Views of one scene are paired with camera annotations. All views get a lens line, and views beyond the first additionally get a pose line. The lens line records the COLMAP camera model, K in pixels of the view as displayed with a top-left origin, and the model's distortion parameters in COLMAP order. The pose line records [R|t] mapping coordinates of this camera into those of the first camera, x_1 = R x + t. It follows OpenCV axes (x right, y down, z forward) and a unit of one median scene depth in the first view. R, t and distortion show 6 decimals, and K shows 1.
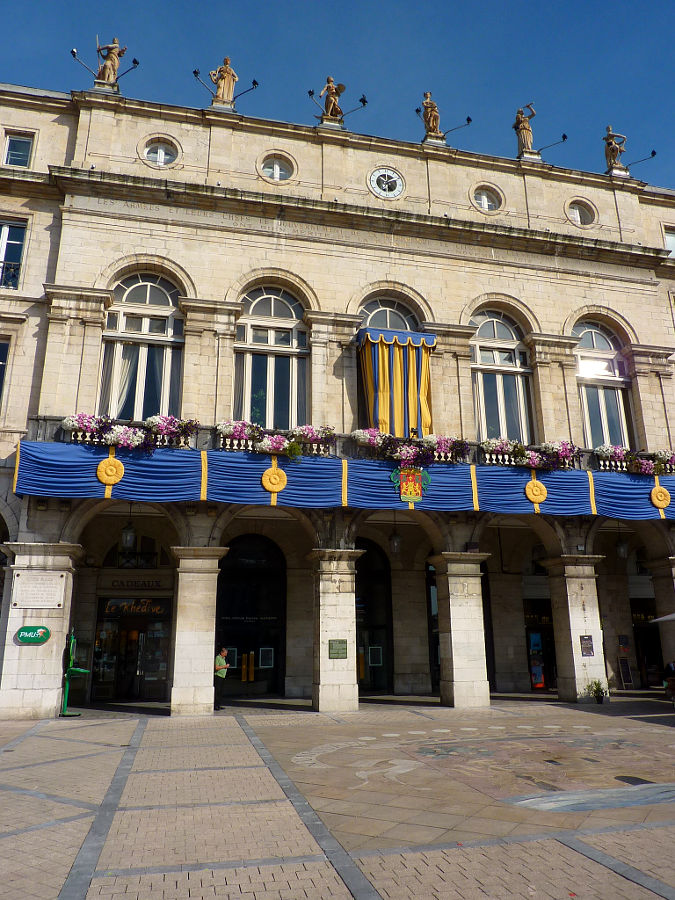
lens RADIAL K [[663.1, 0, 336.1], [0, 663.1, 456.1], [0, 0, 1]] dist [-0.005978, -0.011381]
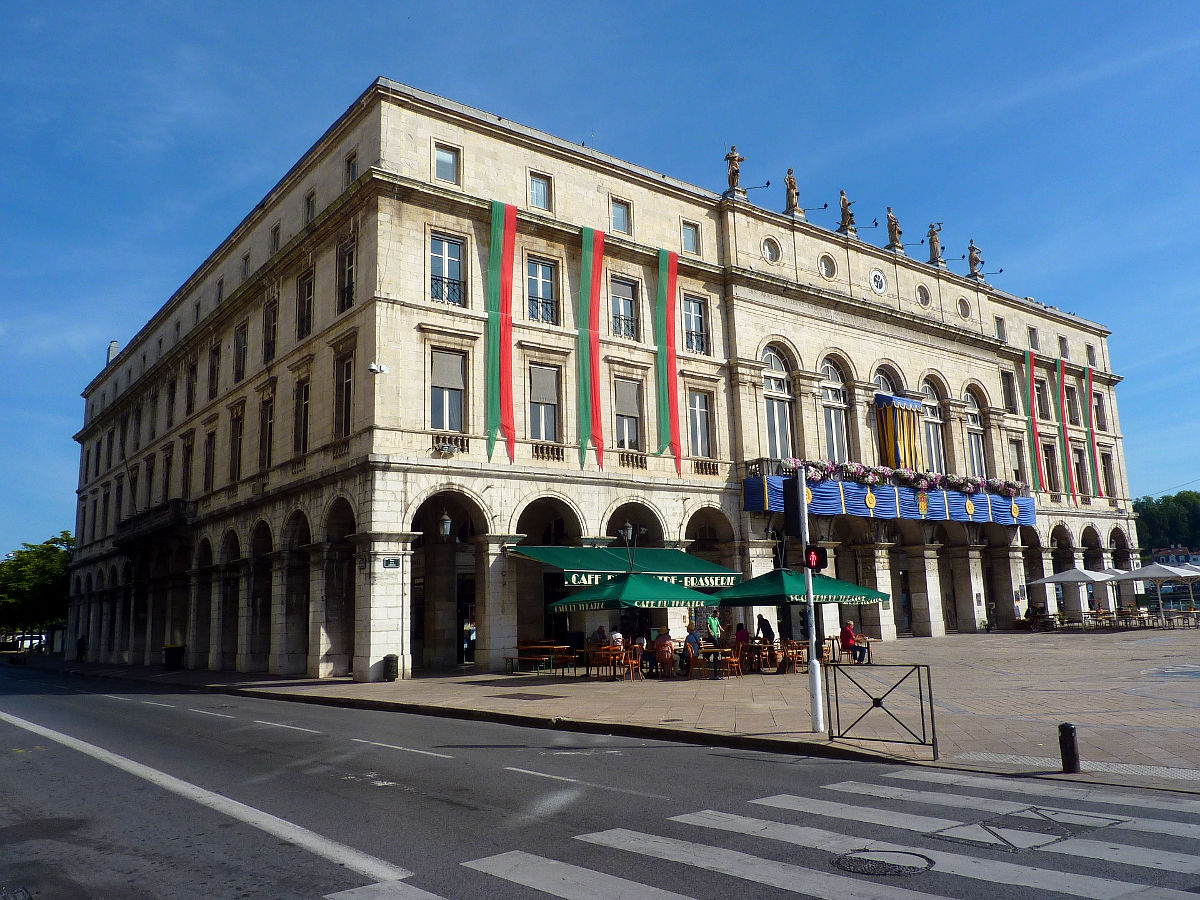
lens RADIAL K [[952.8, 0, 600.7], [0, 952.8, 443.7], [0, 0, 1]] dist [0.009231, 0.000336]
pose [[0.901082, 0.048187, 0.430963, -1.458693], [-0.087906, 0.993471, 0.072718, -0.183771], [-0.424645, -0.103409, 0.899435, -0.678615]]
